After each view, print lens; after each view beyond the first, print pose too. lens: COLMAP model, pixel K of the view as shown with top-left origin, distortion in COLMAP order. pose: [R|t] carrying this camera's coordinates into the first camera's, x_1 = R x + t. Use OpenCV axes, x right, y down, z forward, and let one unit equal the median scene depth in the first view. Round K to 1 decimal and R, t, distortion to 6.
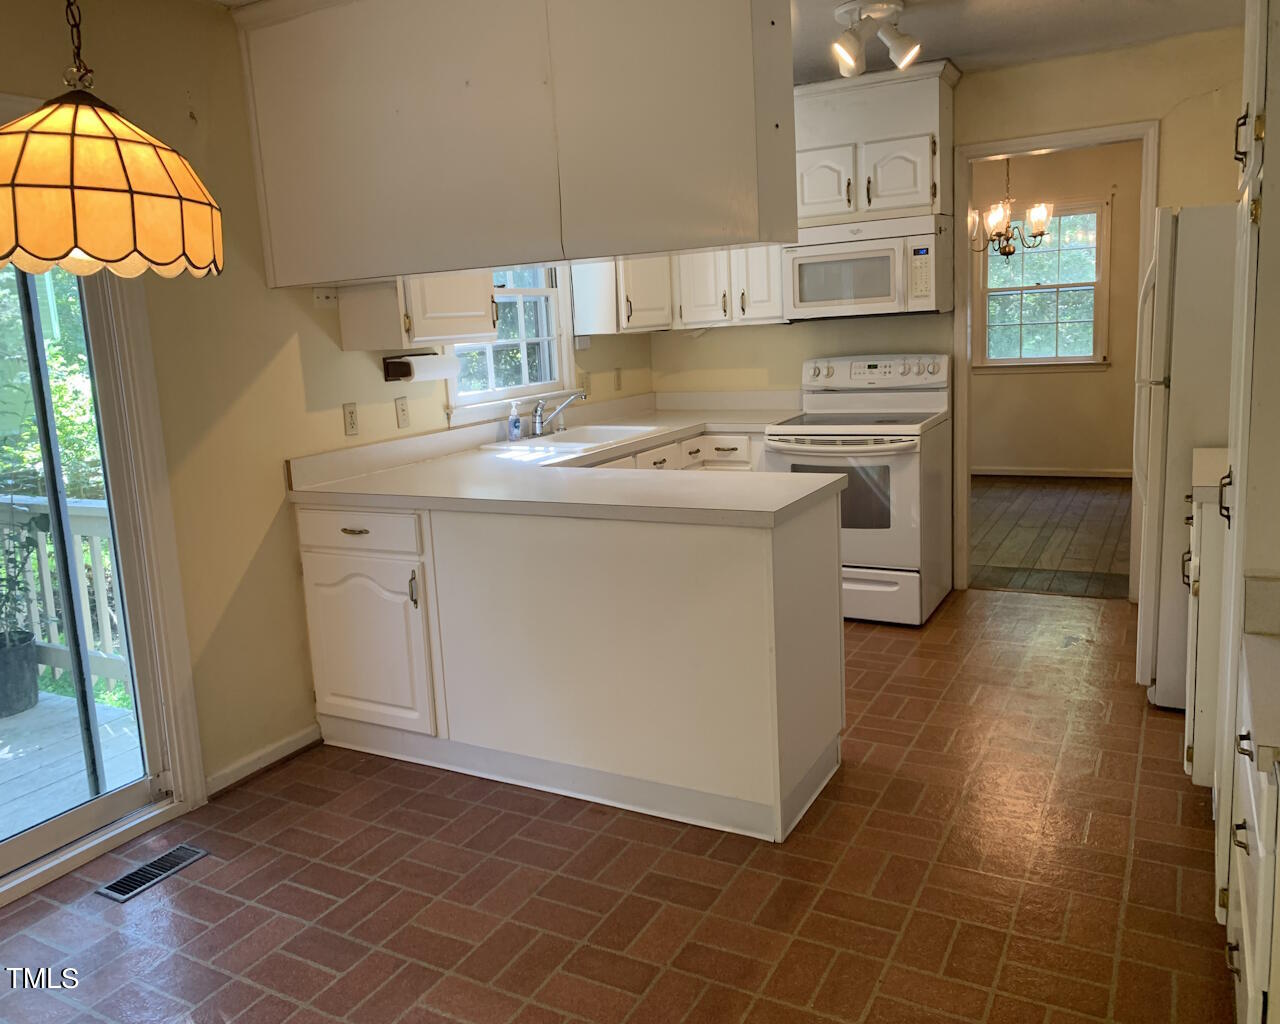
lens RADIAL K [[1013.6, 0, 639.3], [0, 1013.6, 507.7], [0, 0, 1]] dist [-0.018010, -0.002130]
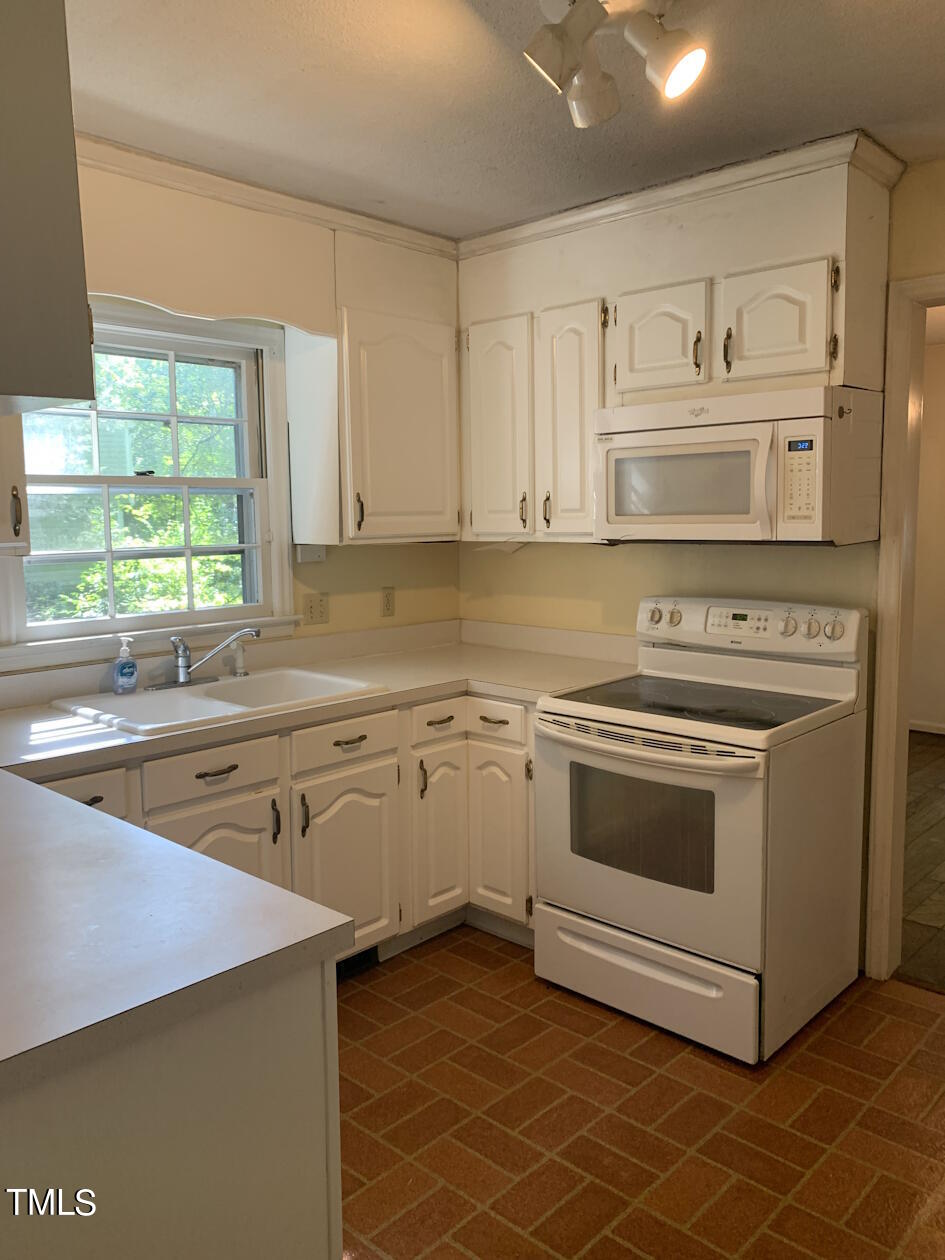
lens RADIAL K [[952.5, 0, 391.3], [0, 952.5, 598.4], [0, 0, 1]] dist [0.001966, -0.005434]
pose [[0.952169, 0.080143, -0.294875, 0.212572], [-0.103636, 0.992495, -0.064902, -0.095041], [0.287460, 0.092357, 0.953329, 0.374966]]
